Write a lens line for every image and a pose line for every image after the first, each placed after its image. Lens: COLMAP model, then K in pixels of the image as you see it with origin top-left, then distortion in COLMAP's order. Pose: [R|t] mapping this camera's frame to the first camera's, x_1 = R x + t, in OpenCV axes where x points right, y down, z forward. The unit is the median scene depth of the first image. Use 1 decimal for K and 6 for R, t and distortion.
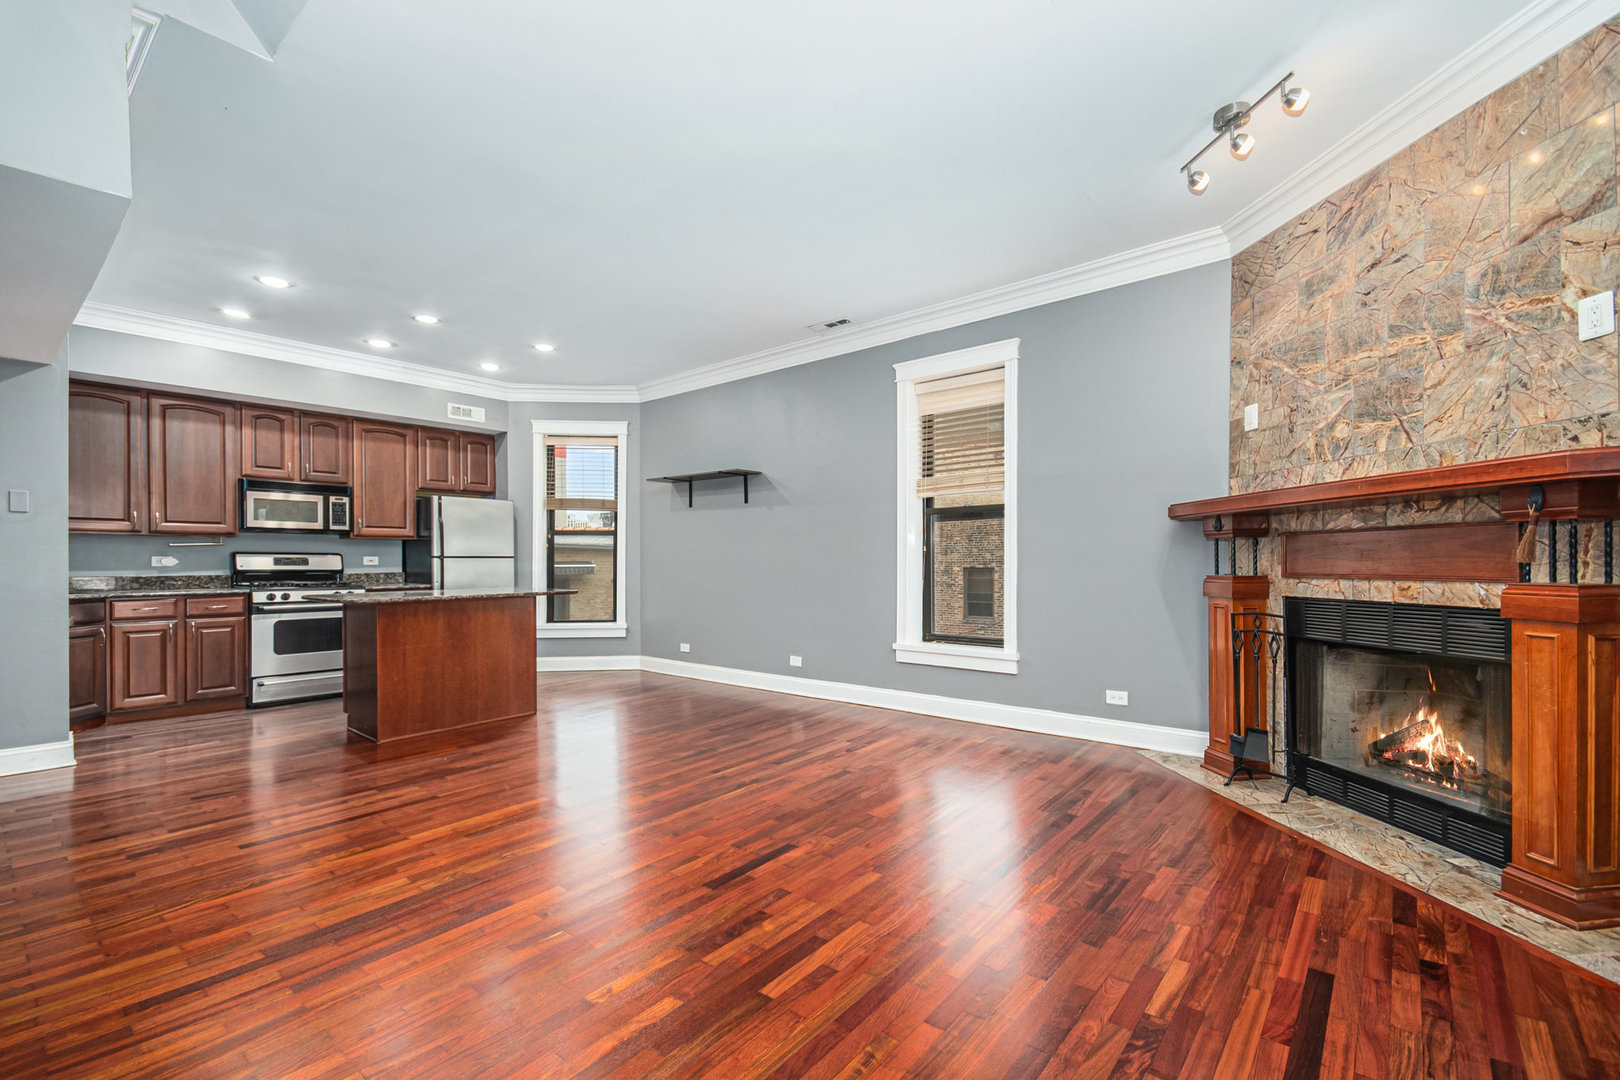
lens RADIAL K [[714.7, 0, 805.2], [0, 714.7, 561.1], [0, 0, 1]] dist [0.000756, -0.000080]
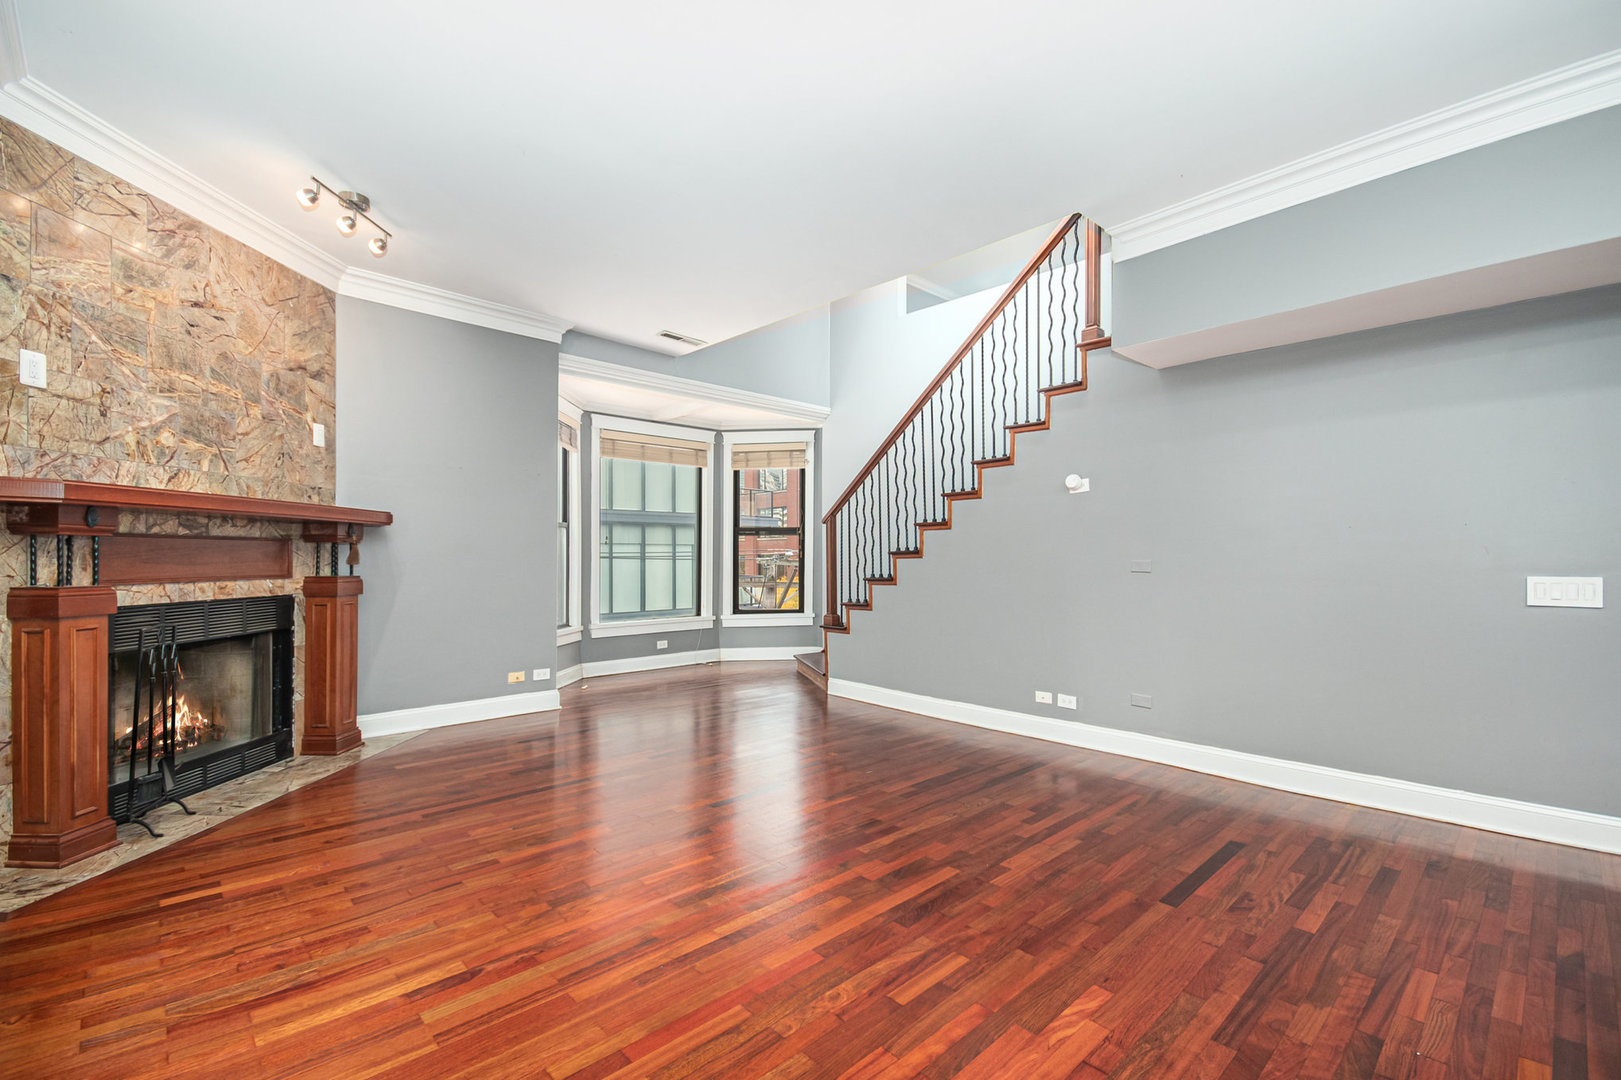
lens RADIAL K [[715.1, 0, 817.4], [0, 715.1, 548.4], [0, 0, 1]] dist [0.000756, -0.000080]
pose [[-0.994445, 0.009829, 0.104802, -0.302242], [0.008170, 0.999835, -0.016246, -0.000559], [-0.104944, -0.015300, -0.994360, 2.040706]]
